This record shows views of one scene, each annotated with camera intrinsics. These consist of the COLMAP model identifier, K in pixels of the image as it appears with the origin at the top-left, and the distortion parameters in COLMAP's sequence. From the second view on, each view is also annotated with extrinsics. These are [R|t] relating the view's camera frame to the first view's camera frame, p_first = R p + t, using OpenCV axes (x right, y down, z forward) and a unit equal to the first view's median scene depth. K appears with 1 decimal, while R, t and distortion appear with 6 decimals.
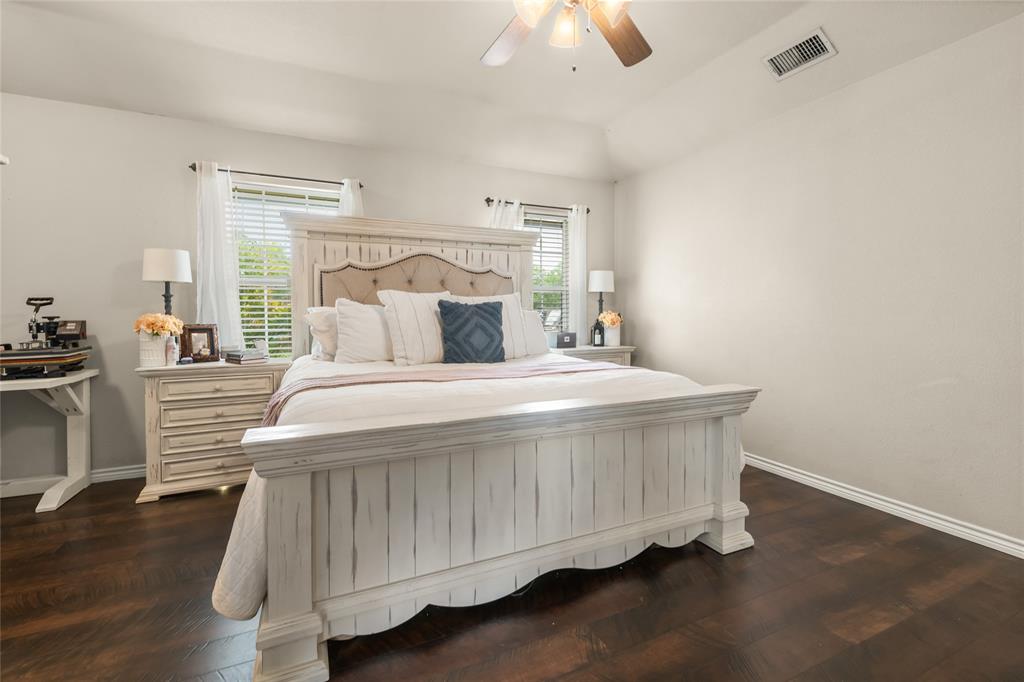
lens RADIAL K [[448.5, 0, 515.2], [0, 448.5, 317.5], [0, 0, 1]] dist [0.008910, -0.000512]
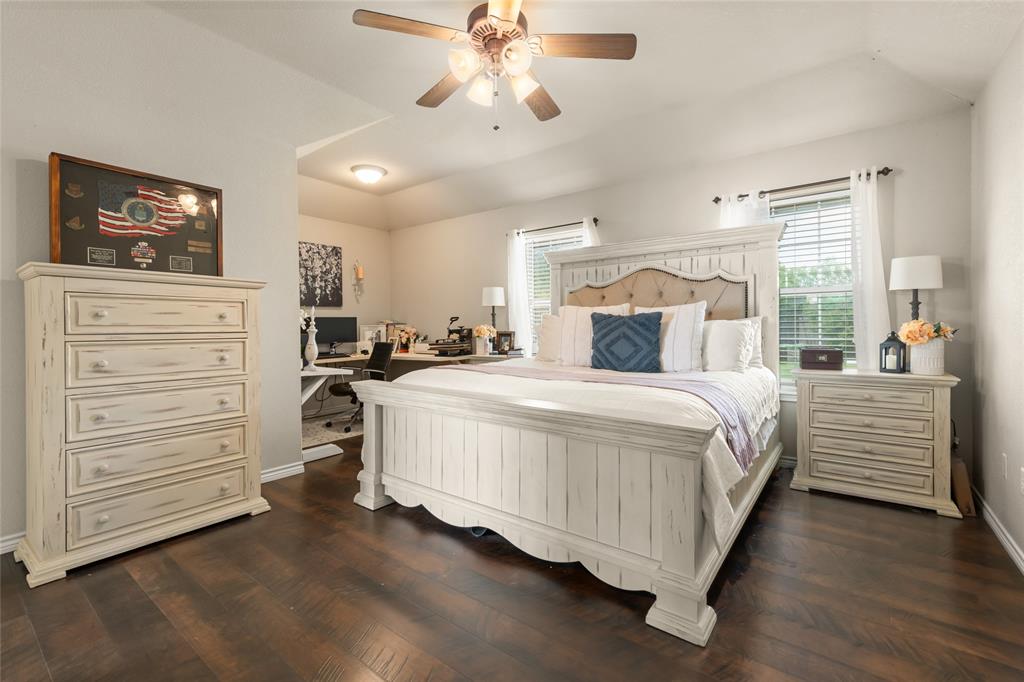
lens RADIAL K [[441.8, 0, 520.1], [0, 441.8, 325.2], [0, 0, 1]] dist [0.013298, -0.000057]
pose [[0.473674, -0.001000, -0.880700, 0.763524], [-0.002867, 0.999992, -0.002677, -0.002990], [0.880695, 0.003793, 0.473668, 0.305656]]
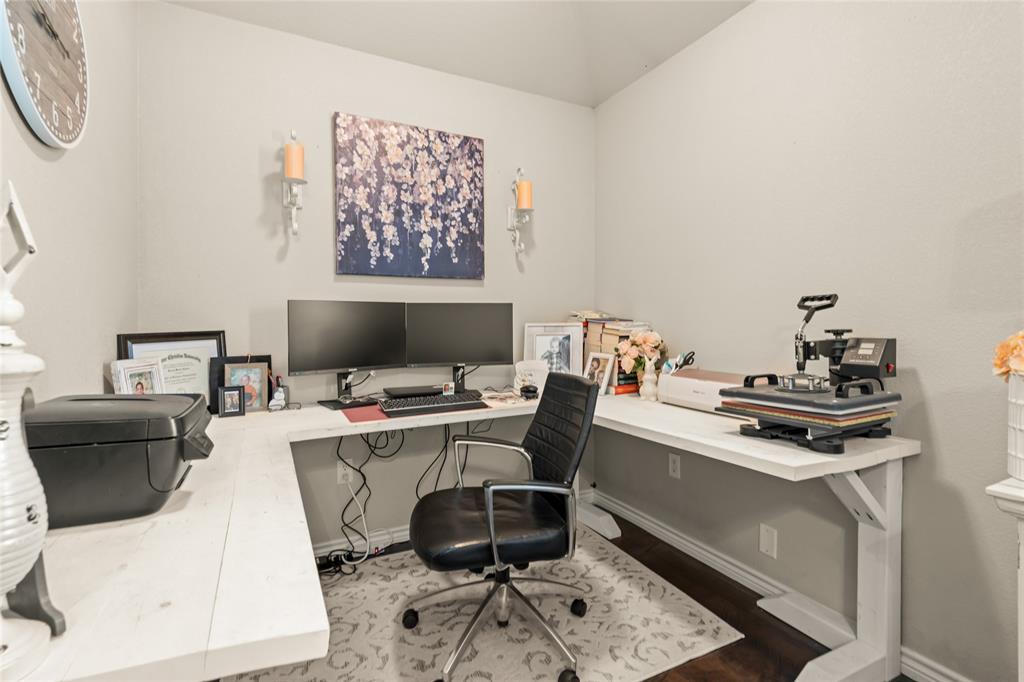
lens RADIAL K [[478.3, 0, 513.9], [0, 478.3, 331.2], [0, 0, 1]] dist [0.003271, 0.000051]
pose [[0.033836, 0.019679, -0.999234, -0.447105], [-0.008915, 0.999772, 0.019387, -0.007682], [0.999388, 0.008252, 0.034004, 0.570275]]
